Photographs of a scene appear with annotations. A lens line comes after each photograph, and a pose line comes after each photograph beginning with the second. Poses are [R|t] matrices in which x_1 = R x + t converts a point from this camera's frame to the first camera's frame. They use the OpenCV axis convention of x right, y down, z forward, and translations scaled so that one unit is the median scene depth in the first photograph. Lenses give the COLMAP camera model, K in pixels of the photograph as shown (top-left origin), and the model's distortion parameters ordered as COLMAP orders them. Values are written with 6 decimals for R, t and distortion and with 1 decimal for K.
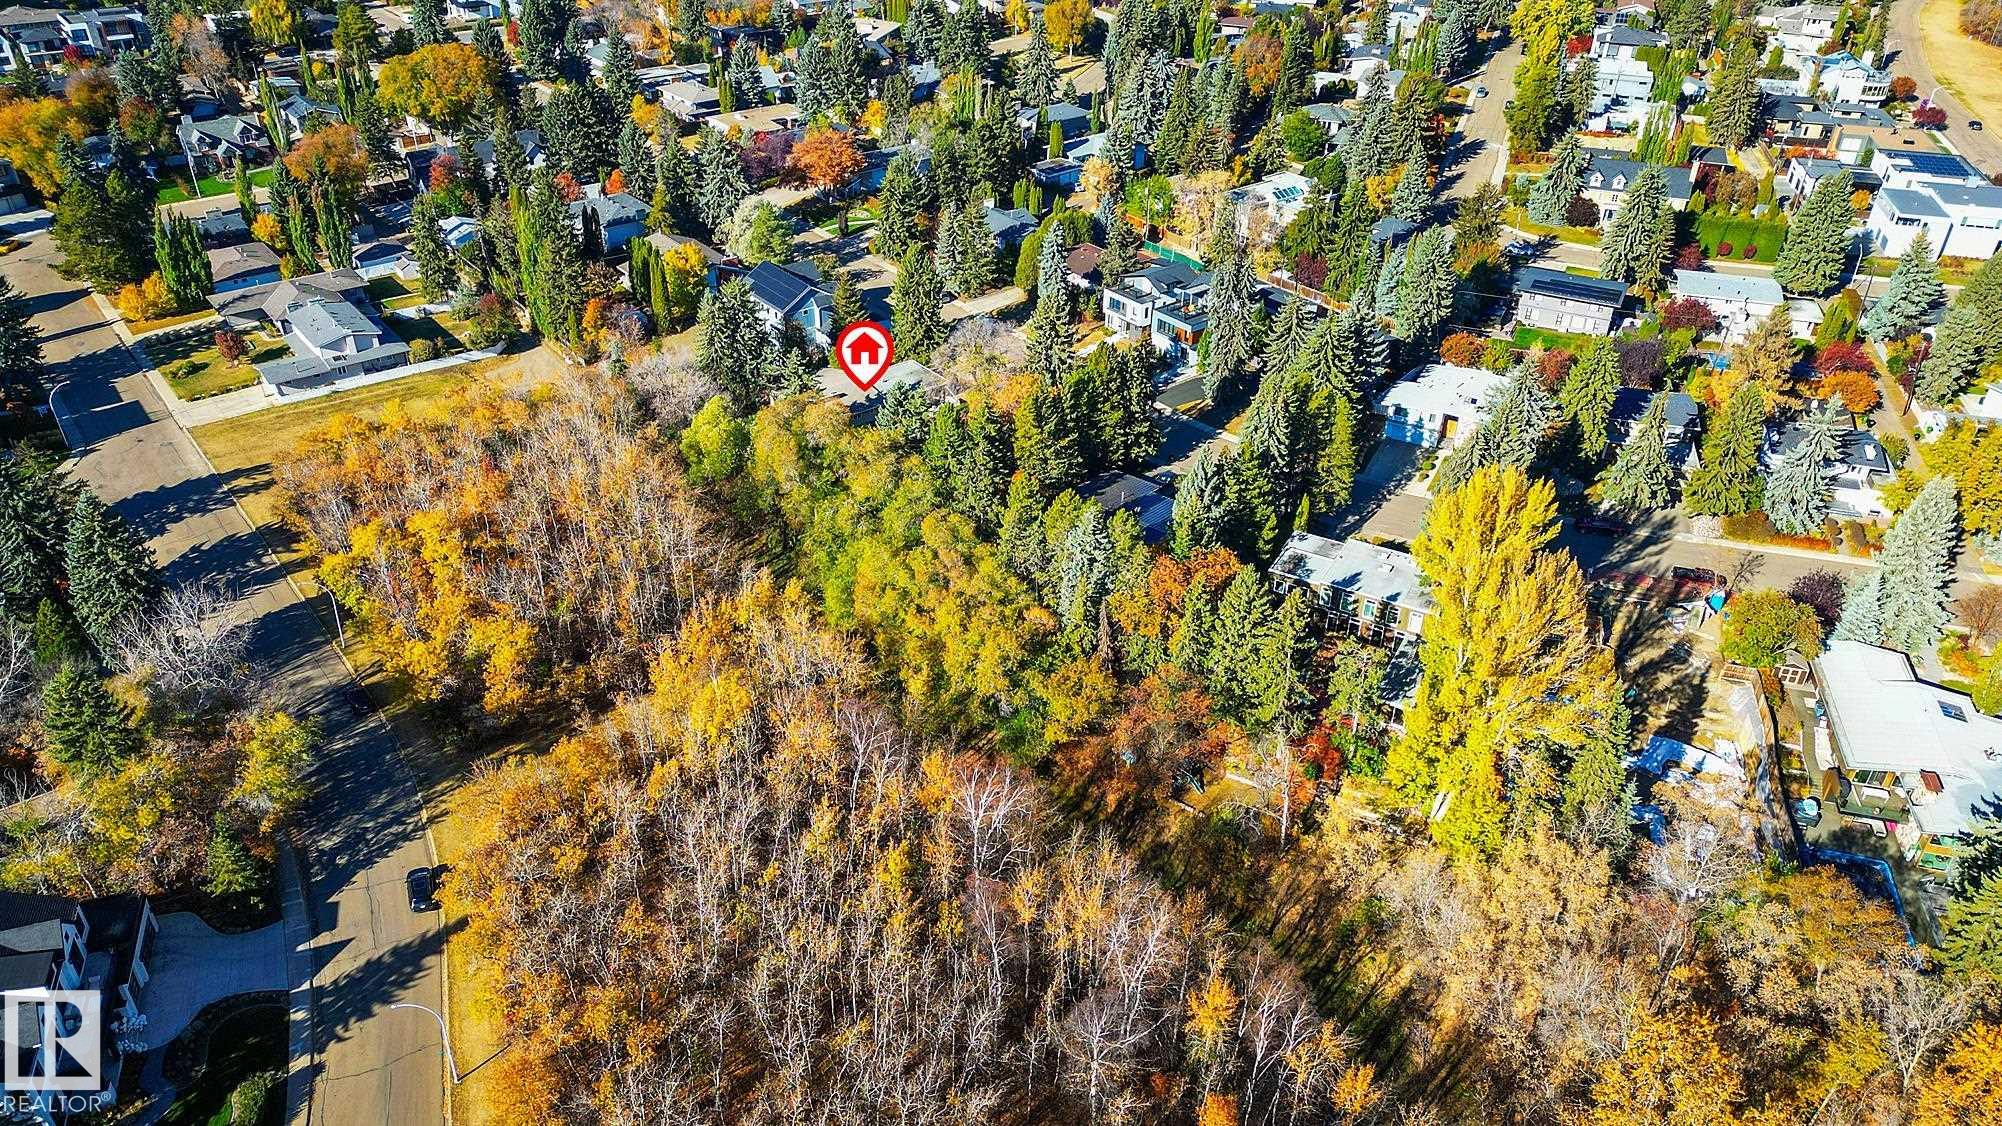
lens RADIAL K [[1380.8, 0, 997.2], [0, 1380.8, 565.3], [0, 0, 1]] dist [0.061372, -0.073822]
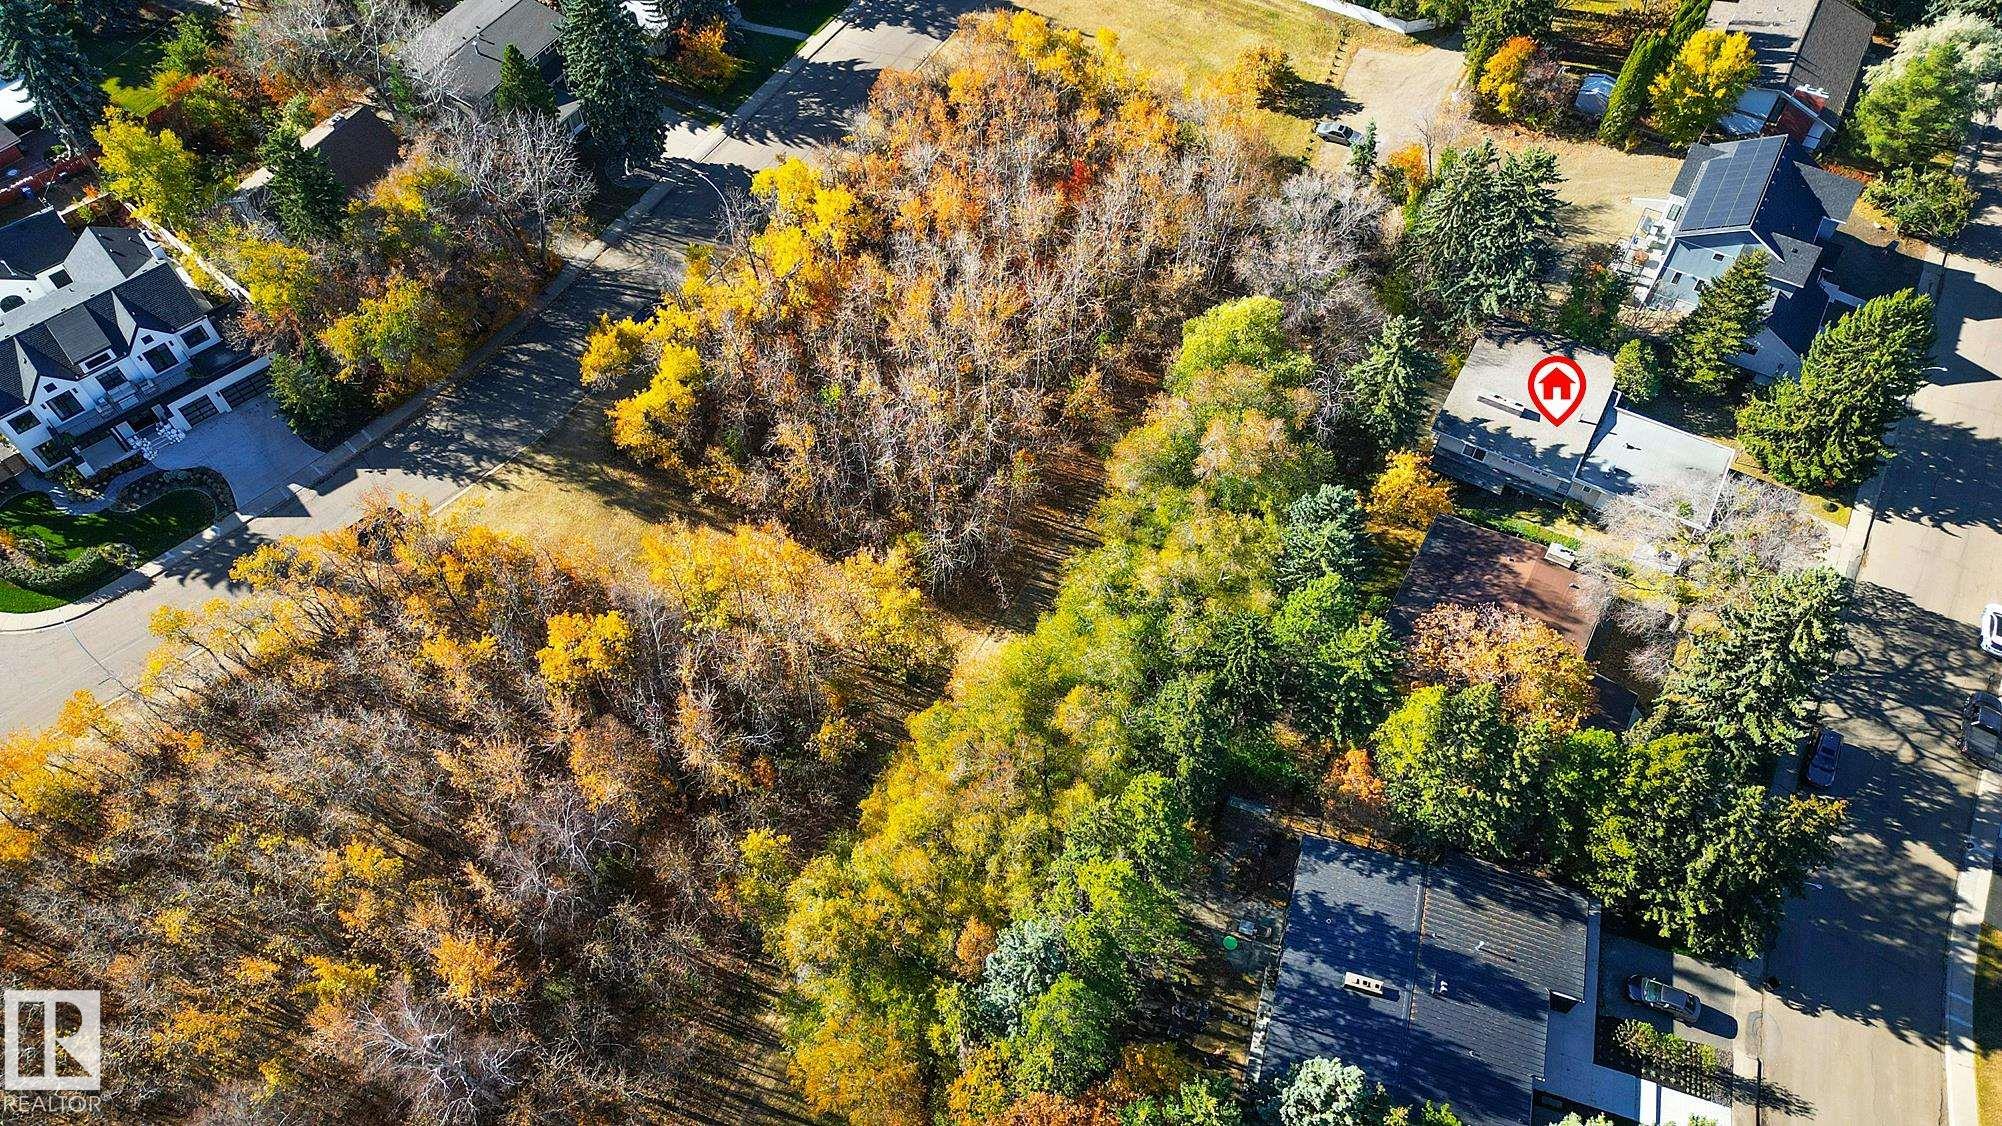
lens RADIAL K [[1386.0, 0, 996.3], [0, 1386.0, 564.1], [0, 0, 1]] dist [0.047694, -0.045402]
pose [[0.369192, 0.749840, -0.549032, 0.182999], [-0.485024, 0.659393, 0.574415, -0.320415], [0.792748, 0.054224, 0.607133, 0.470274]]
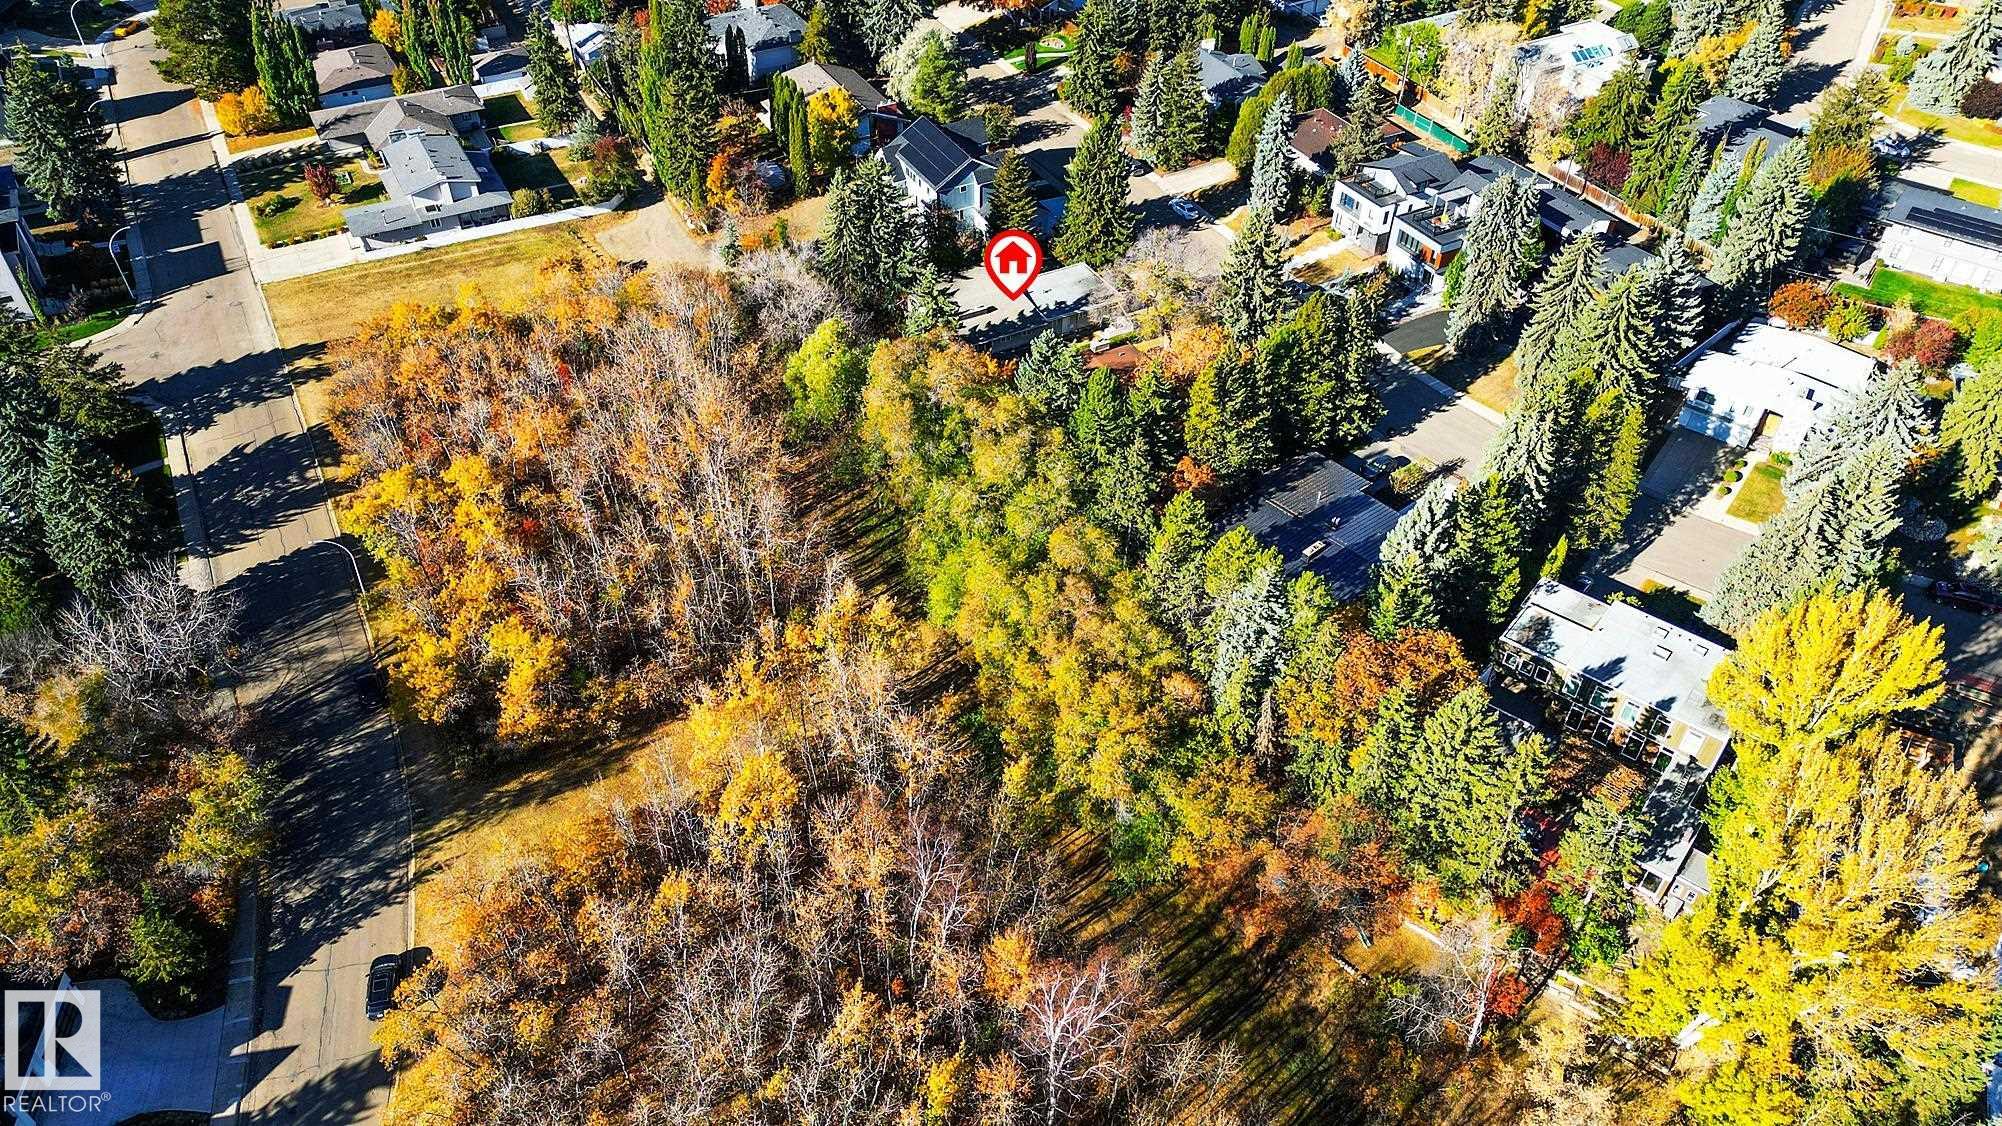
lens RADIAL K [[1386.0, 0, 996.3], [0, 1386.0, 564.1], [0, 0, 1]] dist [0.047694, -0.045402]
pose [[0.985519, 0.110159, -0.128905, 0.014236], [-0.088269, 0.982389, 0.164682, -0.112775], [0.144776, -0.150919, 0.977887, 0.174318]]
